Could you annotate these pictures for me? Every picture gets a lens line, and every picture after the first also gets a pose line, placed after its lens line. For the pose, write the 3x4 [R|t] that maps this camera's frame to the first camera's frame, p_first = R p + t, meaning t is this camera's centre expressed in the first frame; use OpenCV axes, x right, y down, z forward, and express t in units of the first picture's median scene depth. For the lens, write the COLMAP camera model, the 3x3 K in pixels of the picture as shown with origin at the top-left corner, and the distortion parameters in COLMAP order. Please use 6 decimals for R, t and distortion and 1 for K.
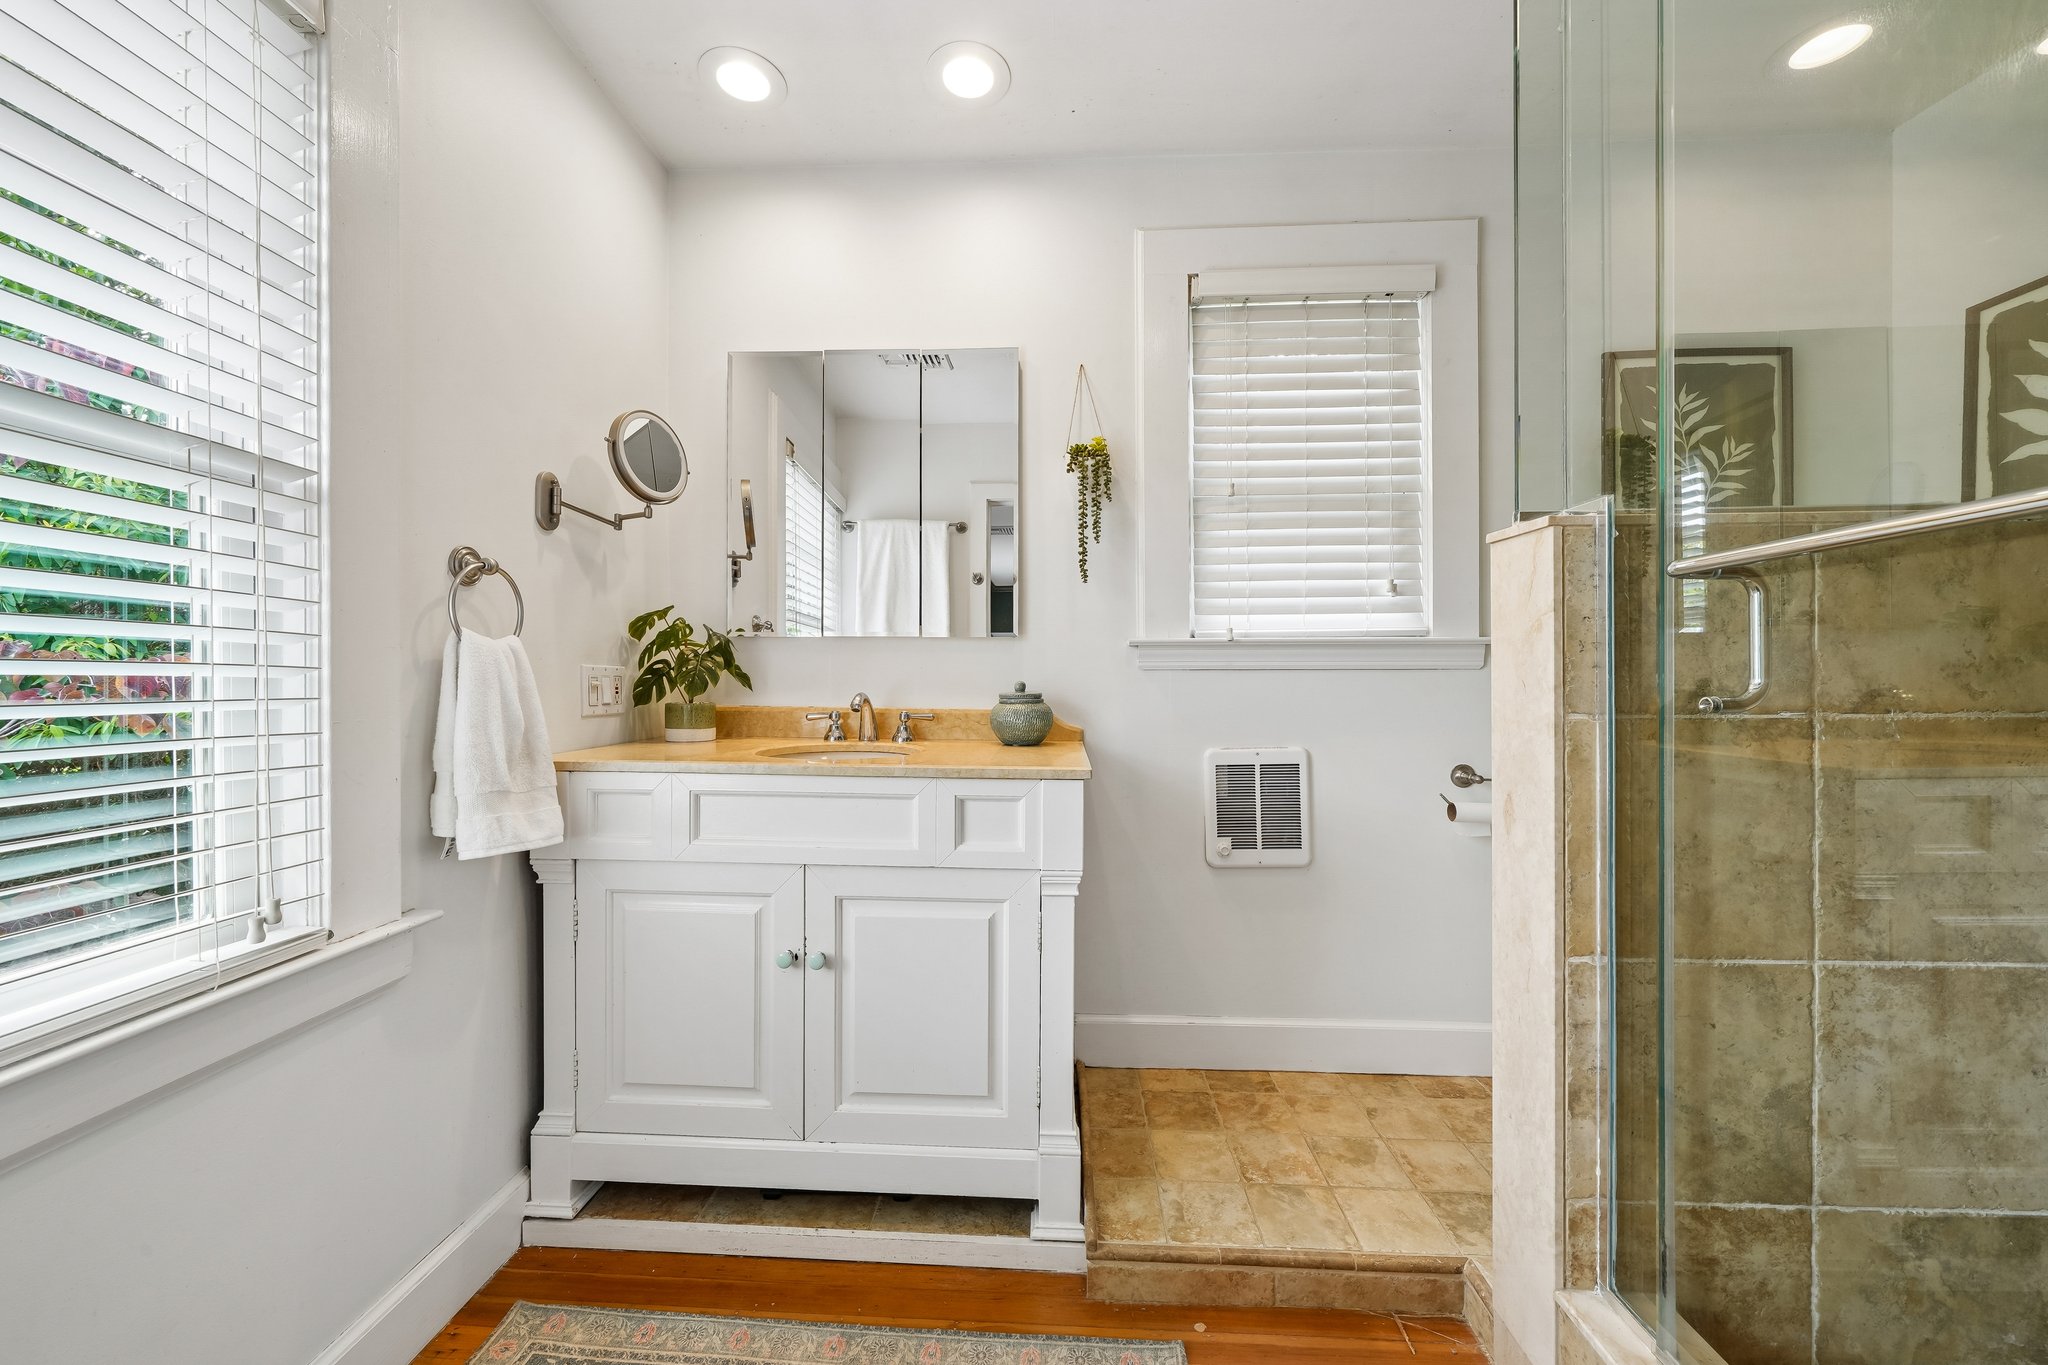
lens RADIAL K [[761.1, 0, 1027.4], [0, 761.1, 685.6], [0, 0, 1]] dist [-0.000916, -0.000011]
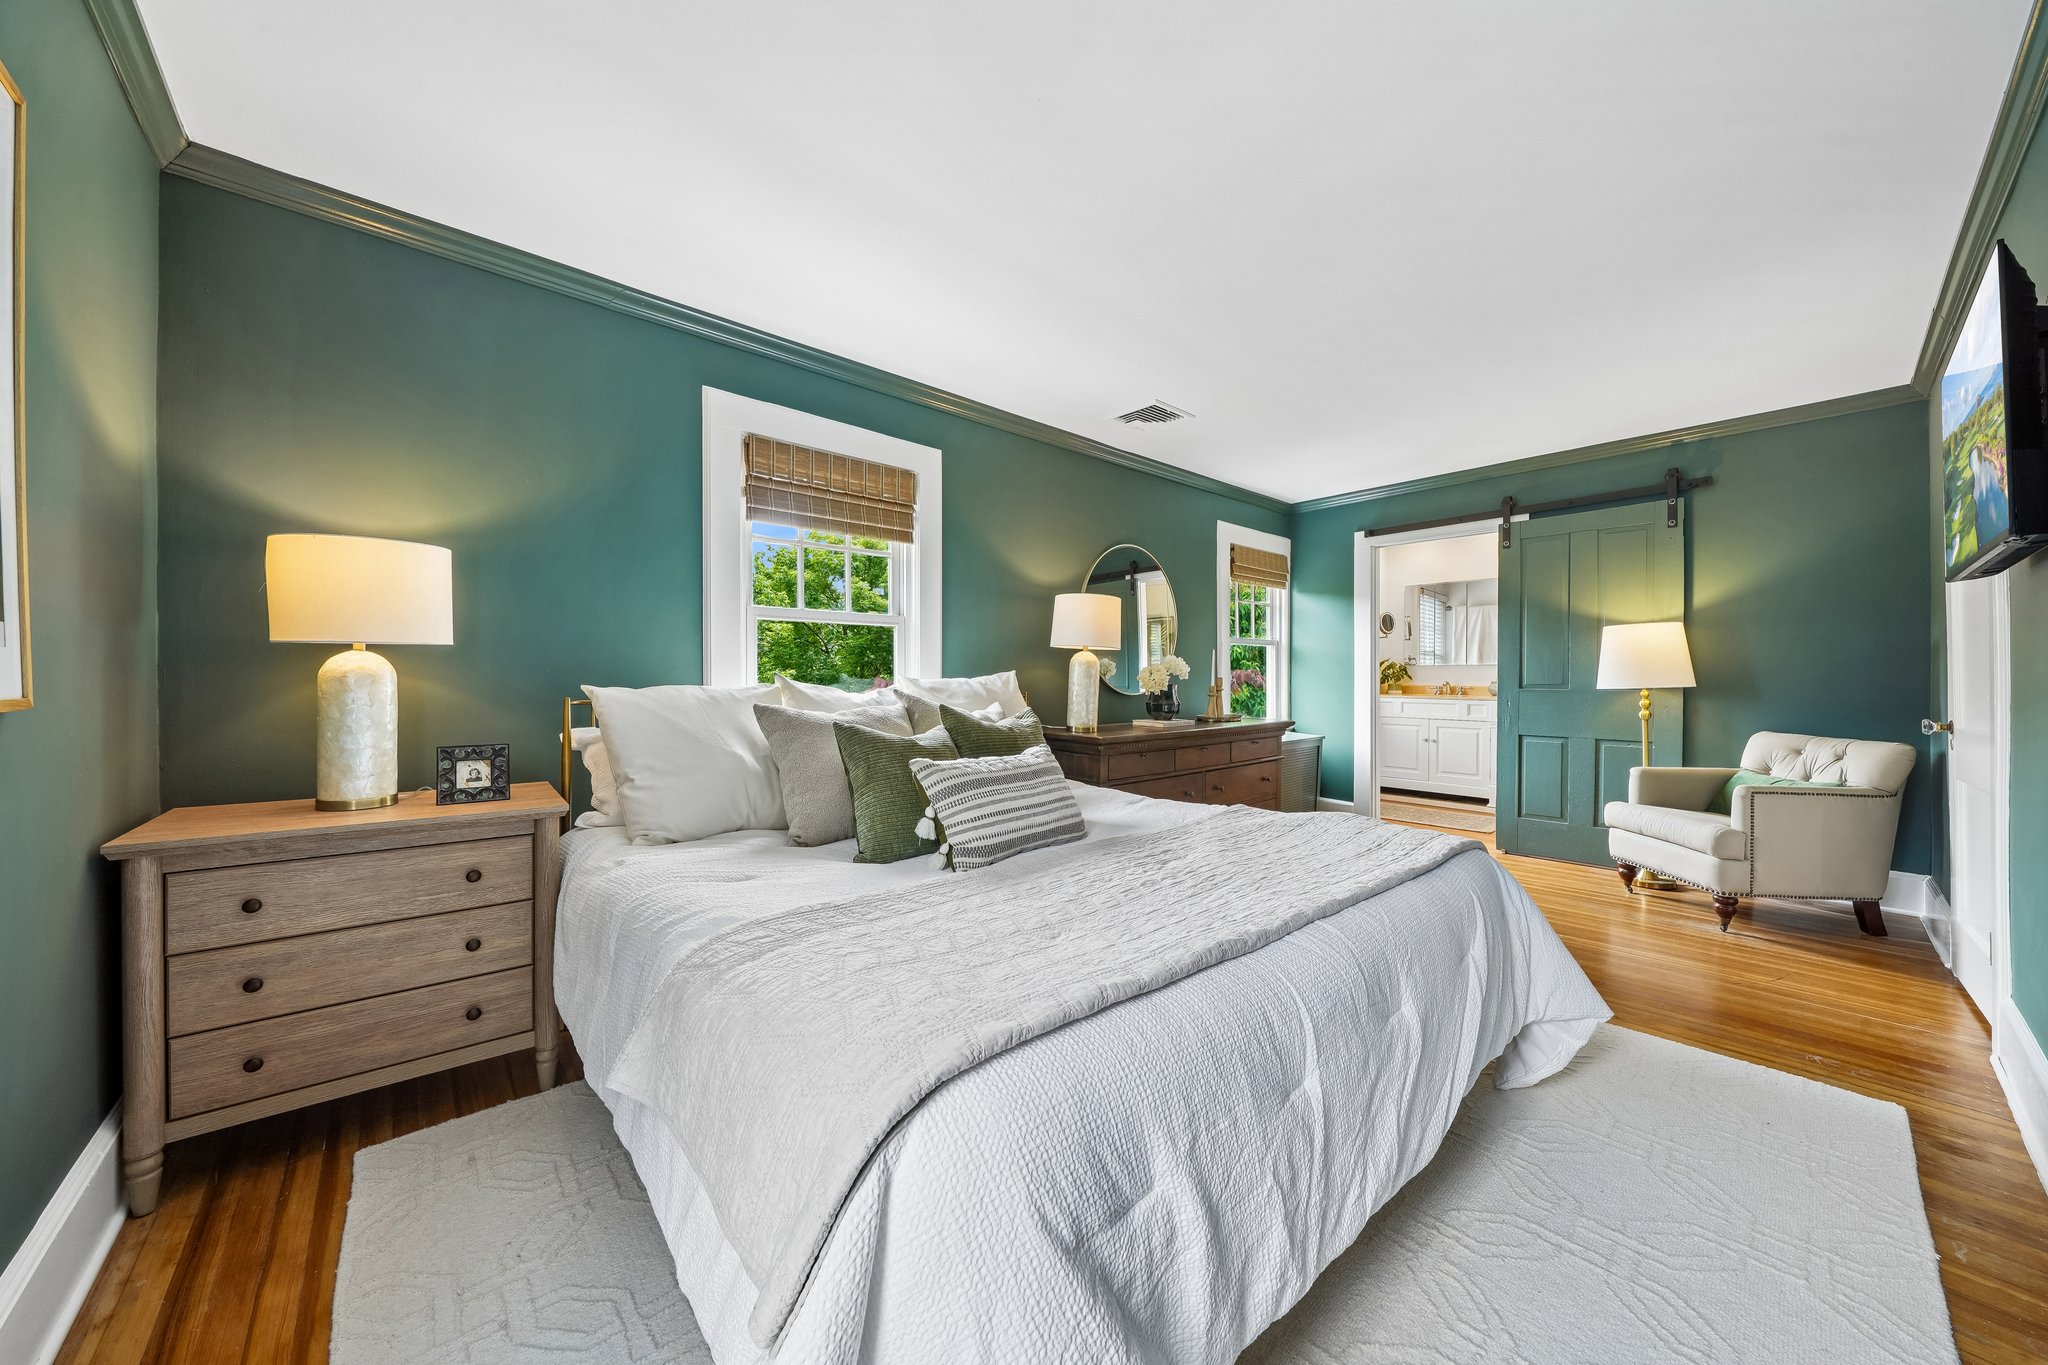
lens RADIAL K [[713.4, 0, 1026.0], [0, 713.4, 683.0], [0, 0, 1]] dist [-0.008654, 0.000510]
pose [[0.702181, 0.004755, -0.711983, 0.777179], [-0.001328, 0.999985, 0.005369, 0.002807], [0.711998, -0.002824, 0.702176, -2.760230]]
